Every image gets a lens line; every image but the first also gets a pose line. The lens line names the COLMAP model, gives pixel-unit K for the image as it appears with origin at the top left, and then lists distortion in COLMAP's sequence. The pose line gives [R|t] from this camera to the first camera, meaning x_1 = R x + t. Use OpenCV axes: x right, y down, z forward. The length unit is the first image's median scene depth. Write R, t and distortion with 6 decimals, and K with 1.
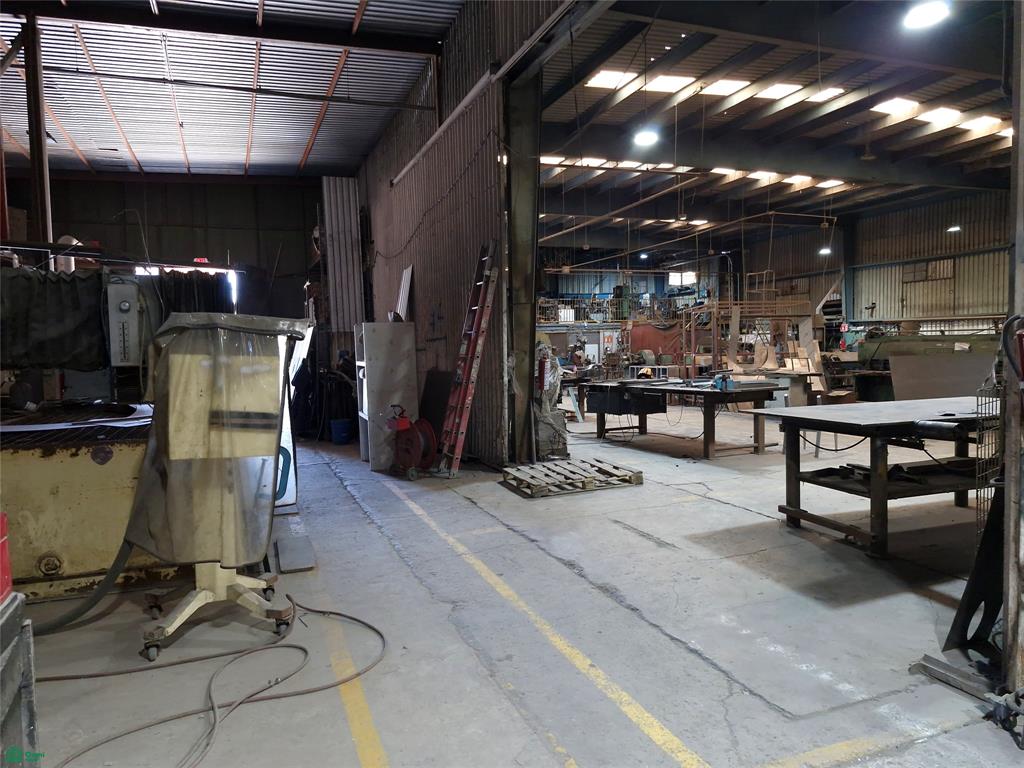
lens RADIAL K [[709.0, 0, 508.5], [0, 709.0, 385.7], [0, 0, 1]] dist [0.049268, -0.039292]
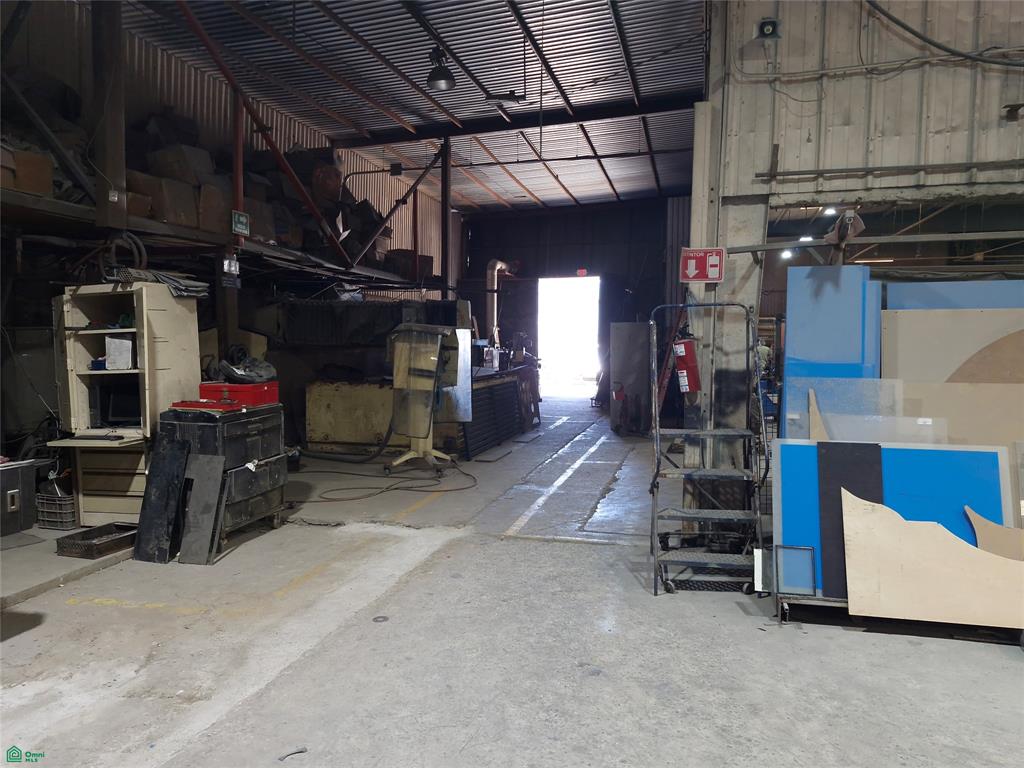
lens RADIAL K [[709.0, 0, 516.3], [0, 709.0, 383.1], [0, 0, 1]] dist [0.049268, -0.039292]
pose [[0.816715, 0.063790, -0.573505, 1.086679], [-0.057550, 0.997920, 0.029041, -0.000867], [0.574164, 0.009288, 0.818687, -0.607281]]
